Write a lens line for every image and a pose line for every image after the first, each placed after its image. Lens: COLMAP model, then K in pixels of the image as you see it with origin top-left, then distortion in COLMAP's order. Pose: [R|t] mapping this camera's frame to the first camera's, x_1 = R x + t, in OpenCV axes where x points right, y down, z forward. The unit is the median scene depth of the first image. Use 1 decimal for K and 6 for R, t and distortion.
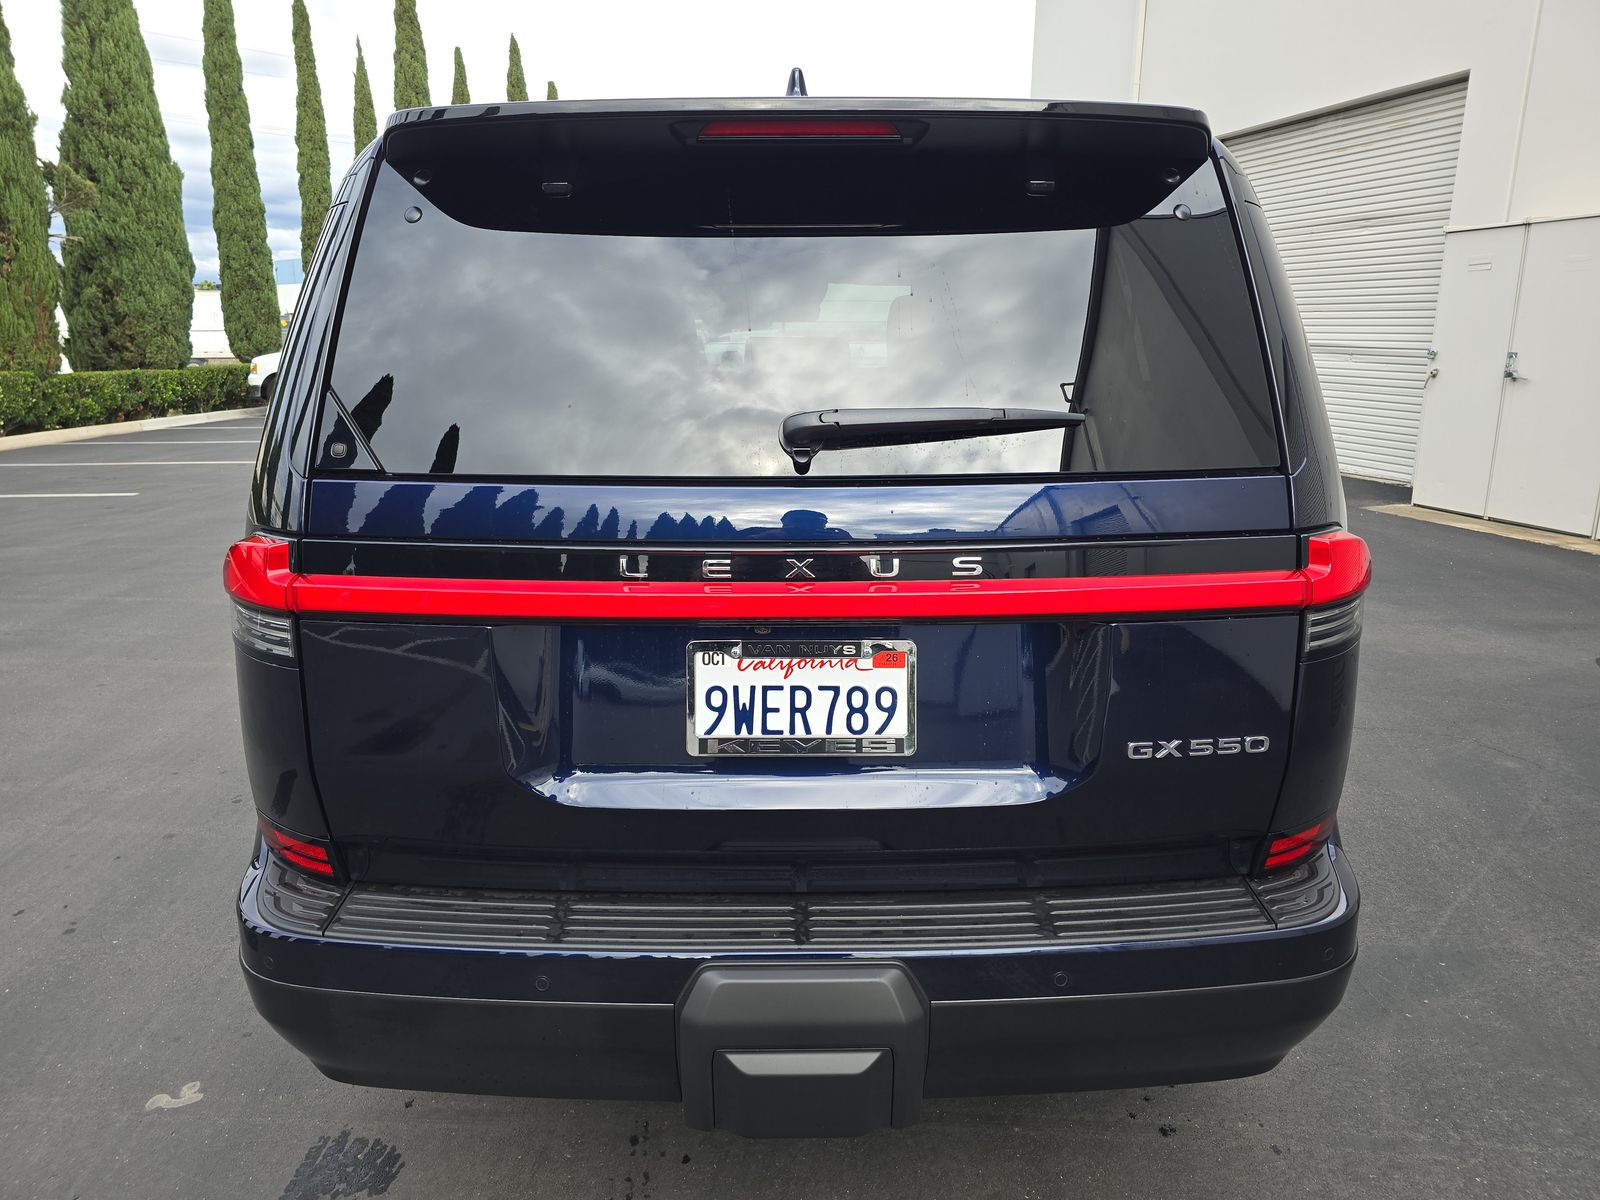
lens RADIAL K [[1089.6, 0, 803.5], [0, 1089.6, 593.8], [0, 0, 1]] dist [0.047915, -0.031755]
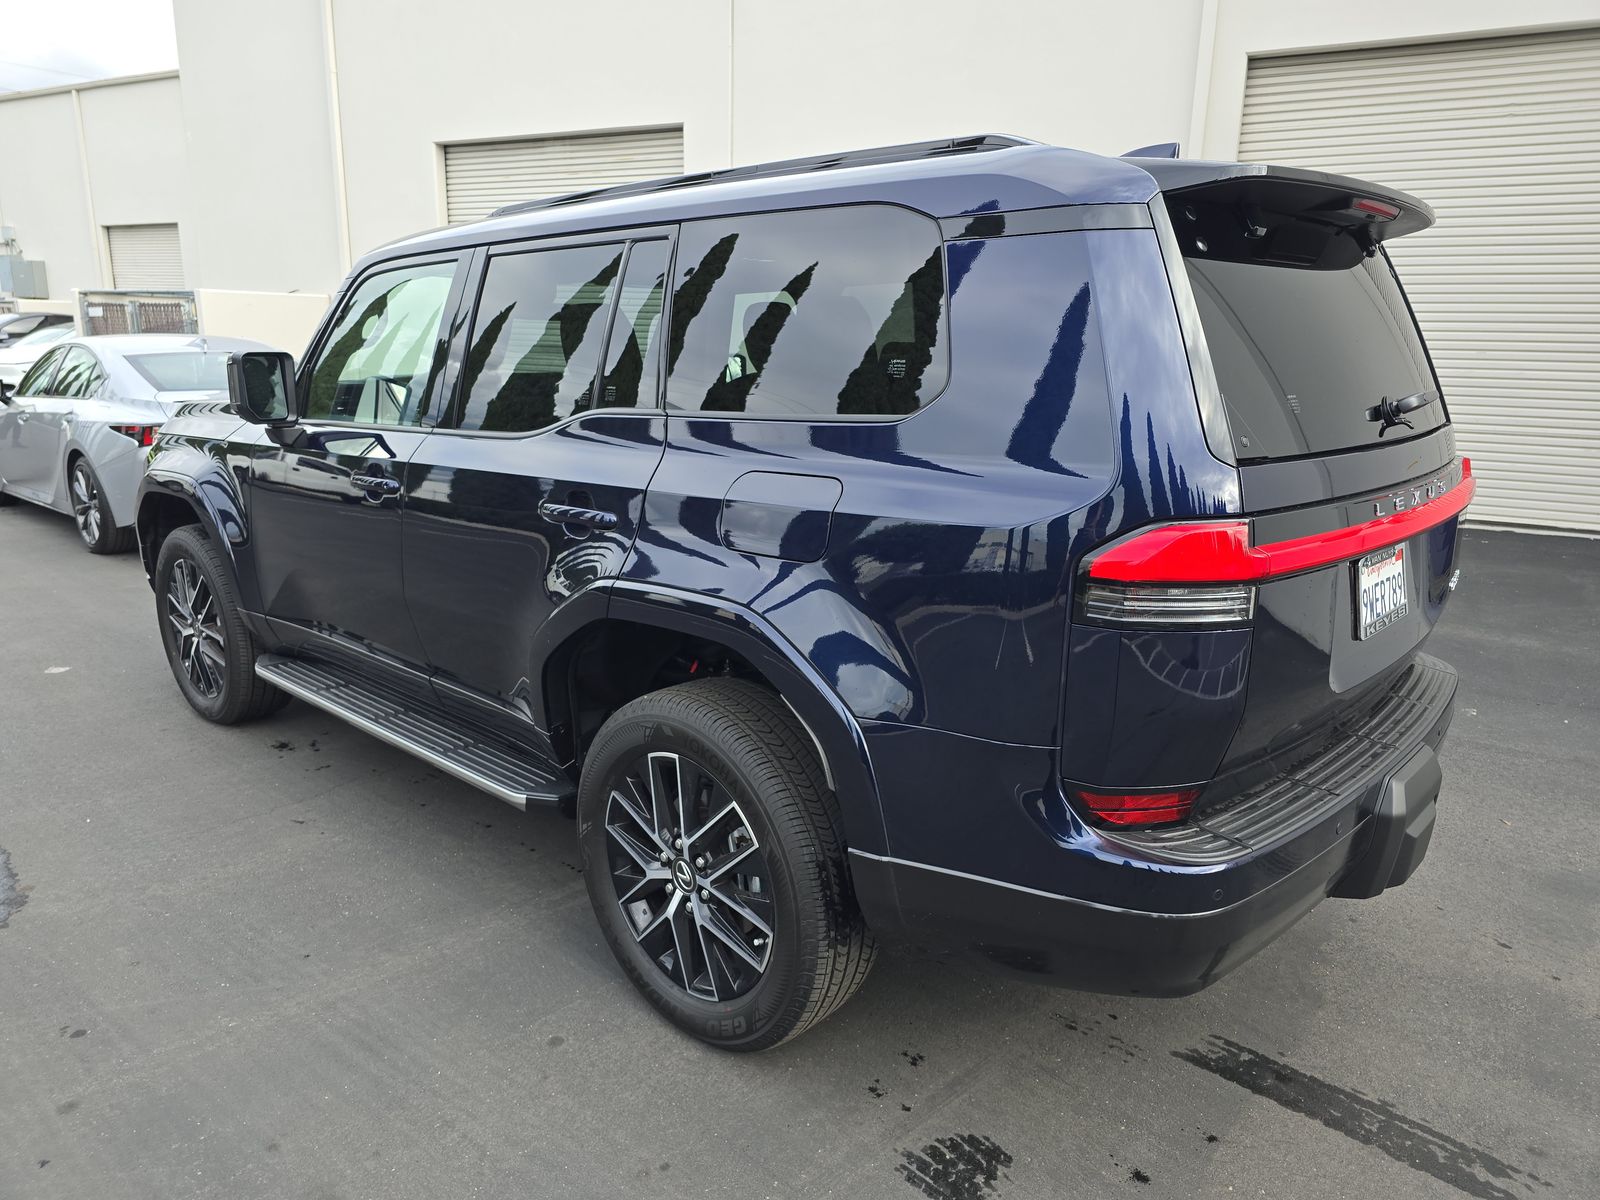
lens RADIAL K [[1089.6, 0, 803.5], [0, 1089.6, 593.8], [0, 0, 1]] dist [0.047915, -0.031755]
pose [[0.687801, -0.161995, 0.707593, -1.499723], [0.159518, 0.984683, 0.070376, -0.120803], [-0.708155, 0.064469, 0.703107, 0.466006]]
